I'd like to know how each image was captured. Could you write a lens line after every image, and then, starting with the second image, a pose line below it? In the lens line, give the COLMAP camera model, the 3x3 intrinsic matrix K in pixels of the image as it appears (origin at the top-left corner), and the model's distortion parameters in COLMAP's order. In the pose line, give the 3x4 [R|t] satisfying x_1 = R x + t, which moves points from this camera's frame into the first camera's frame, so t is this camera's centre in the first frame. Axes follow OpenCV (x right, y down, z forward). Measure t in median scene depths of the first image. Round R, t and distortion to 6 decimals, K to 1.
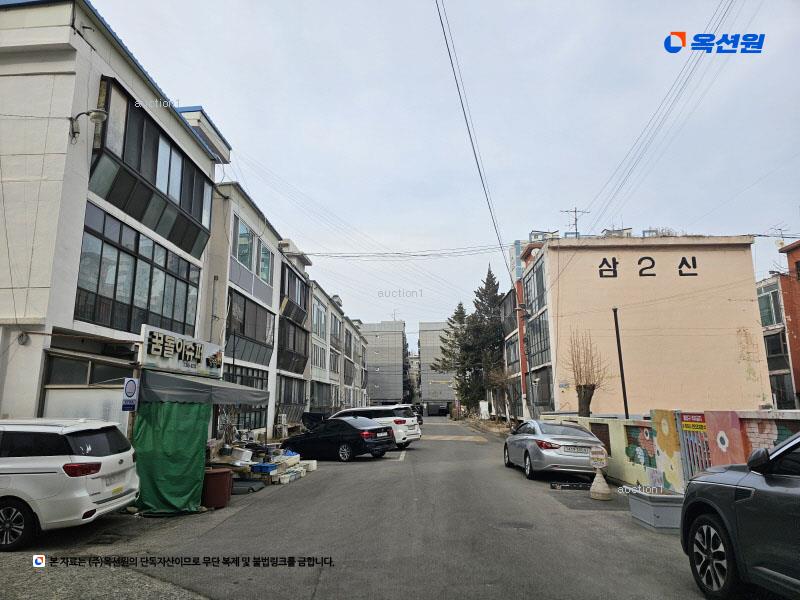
lens RADIAL K [[537.9, 0, 396.1], [0, 537.9, 301.7], [0, 0, 1]] dist [0.009752, 0.003417]
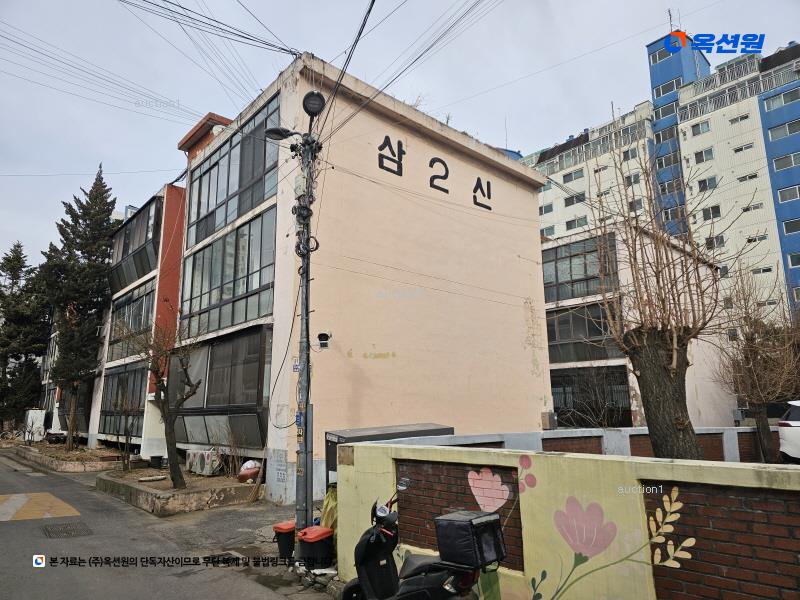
lens RADIAL K [[537.9, 0, 391.5], [0, 537.9, 295.9], [0, 0, 1]] dist [0.009752, 0.003417]
pose [[0.725139, 0.146771, 0.672779, 0.053005], [-0.126321, 0.988794, -0.079561, 0.118065], [-0.676917, -0.027293, 0.735553, 0.599489]]
